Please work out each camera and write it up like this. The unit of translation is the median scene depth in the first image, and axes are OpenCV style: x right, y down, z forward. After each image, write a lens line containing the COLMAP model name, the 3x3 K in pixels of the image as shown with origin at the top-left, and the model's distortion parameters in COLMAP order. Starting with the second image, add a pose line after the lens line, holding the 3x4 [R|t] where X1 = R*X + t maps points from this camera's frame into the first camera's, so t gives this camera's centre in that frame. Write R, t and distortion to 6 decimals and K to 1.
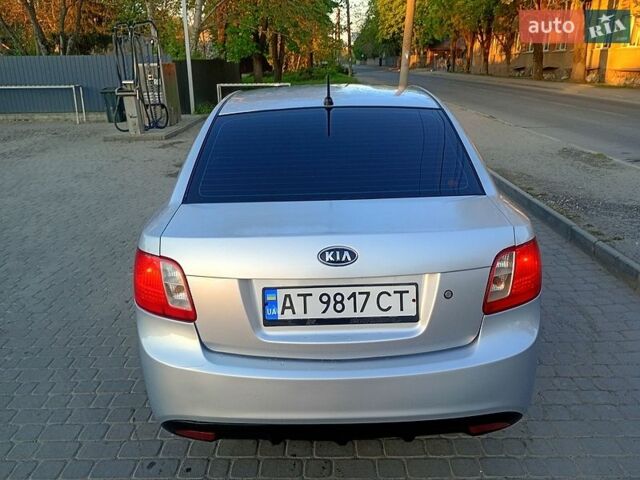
lens RADIAL K [[537.7, 0, 317.3], [0, 537.7, 241.0], [0, 0, 1]] dist [0.013732, -0.002868]
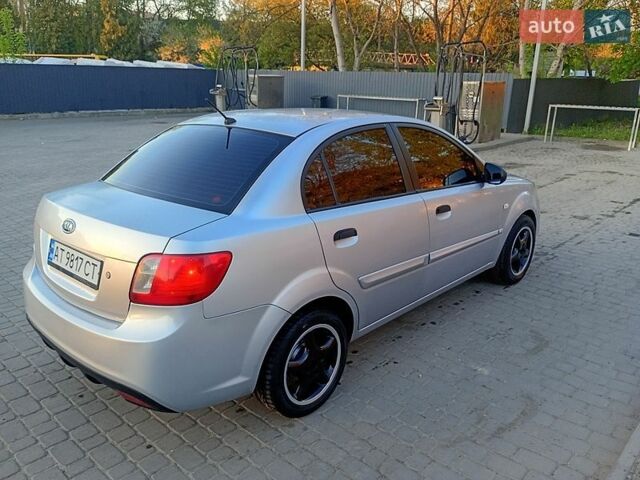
lens RADIAL K [[537.7, 0, 317.3], [0, 537.7, 241.0], [0, 0, 1]] dist [0.013732, -0.002868]
pose [[0.722586, 0.221627, -0.654791, 0.211882], [-0.237896, 0.969081, 0.065478, -0.026843], [0.649057, 0.108459, 0.752968, 0.053878]]
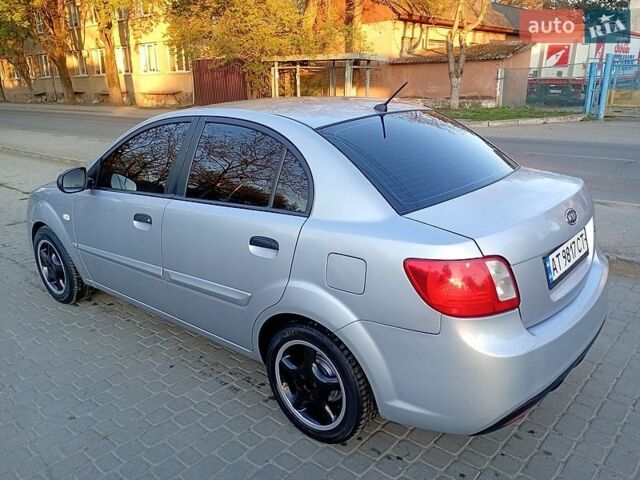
lens RADIAL K [[537.7, 0, 317.3], [0, 537.7, 241.0], [0, 0, 1]] dist [0.013732, -0.002868]
pose [[0.654964, -0.222165, 0.722263, -0.193681], [0.253618, 0.964992, 0.066842, -0.023317], [-0.711829, 0.139400, 0.688381, 0.083762]]
